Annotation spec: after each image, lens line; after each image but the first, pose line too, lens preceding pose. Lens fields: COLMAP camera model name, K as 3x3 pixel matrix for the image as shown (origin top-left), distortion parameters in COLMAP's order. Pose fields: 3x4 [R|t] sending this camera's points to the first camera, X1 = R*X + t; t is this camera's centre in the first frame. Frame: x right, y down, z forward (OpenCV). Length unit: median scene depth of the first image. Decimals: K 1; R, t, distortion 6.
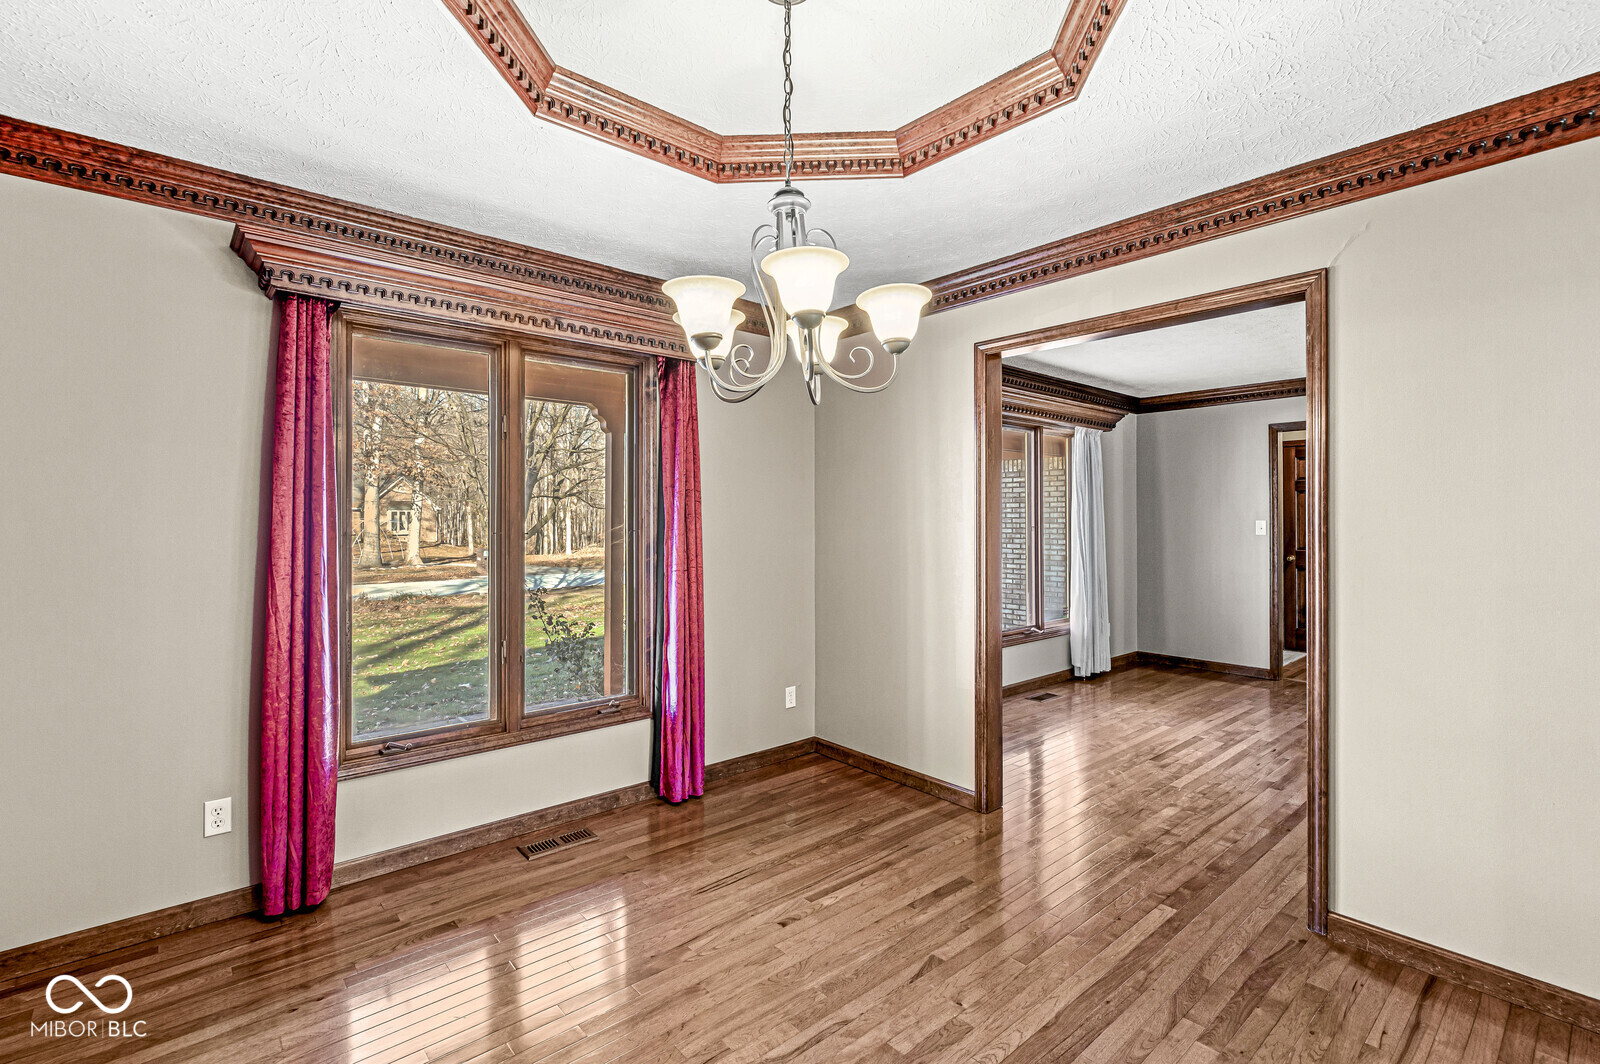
lens RADIAL K [[697.0, 0, 805.9], [0, 697.0, 526.6], [0, 0, 1]] dist [-0.000652, -0.000623]
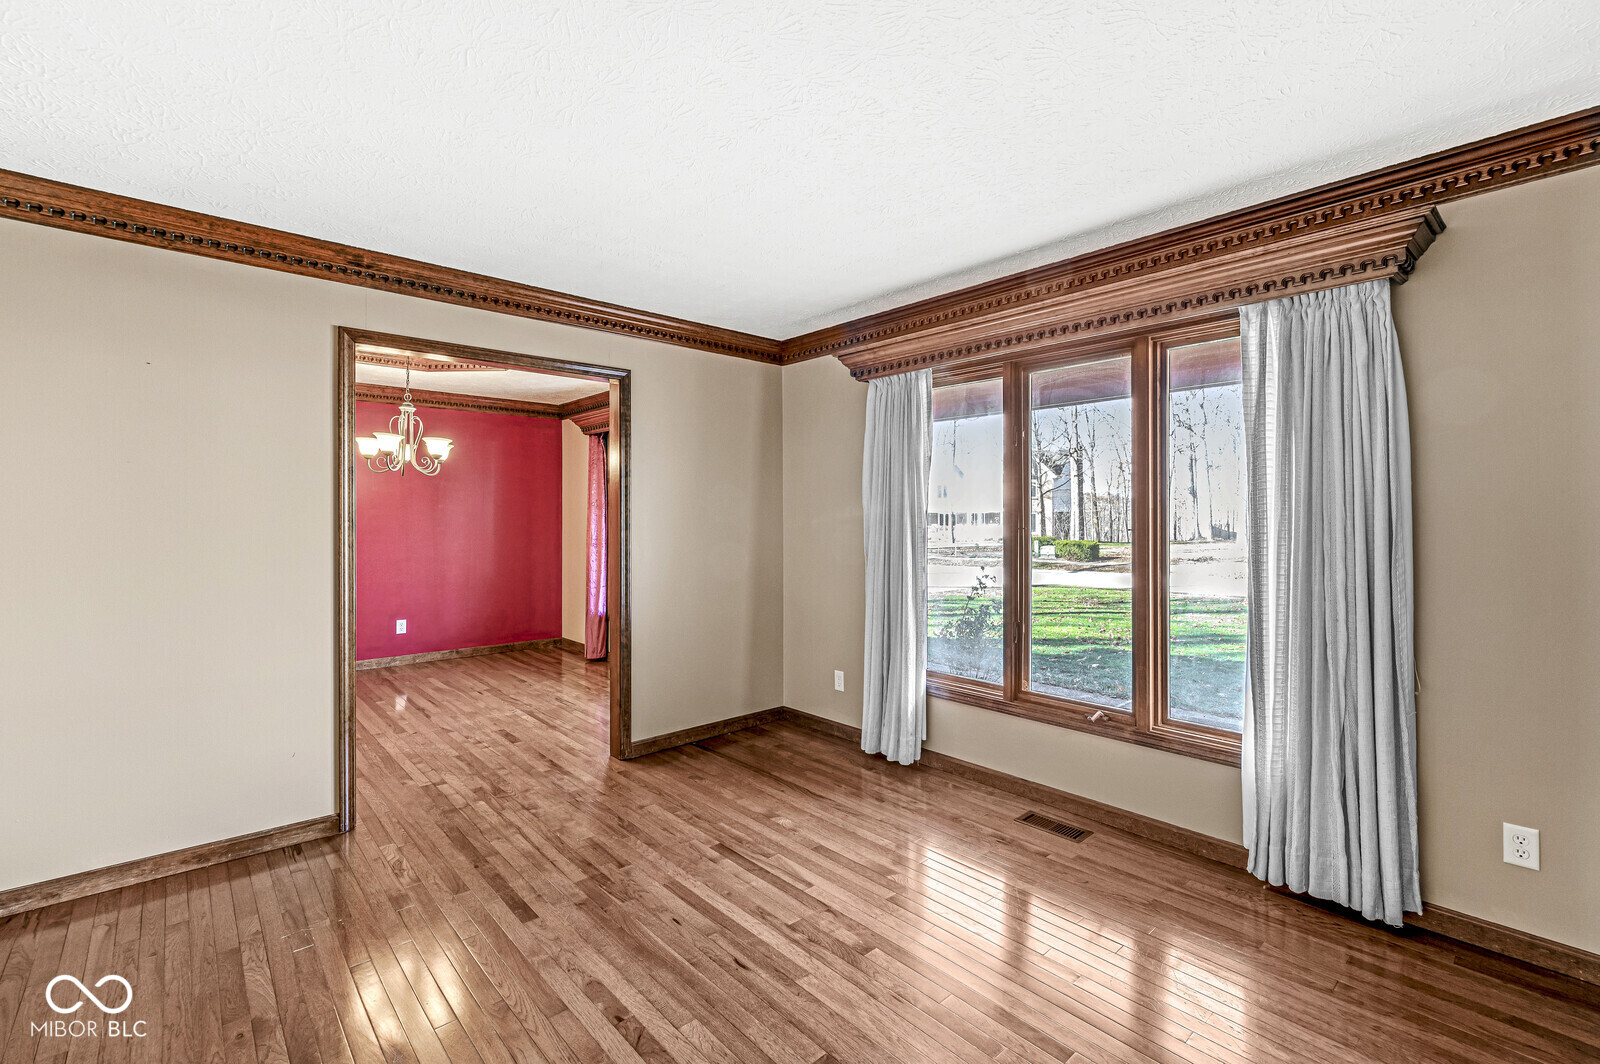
lens RADIAL K [[697.0, 0, 804.9], [0, 697.0, 519.3], [0, 0, 1]] dist [-0.000652, -0.000623]
pose [[0.033534, -0.003127, -0.999433, 0.853845], [-0.008054, 0.999962, -0.003399, -0.000408], [0.999405, 0.008164, 0.033507, 0.742414]]
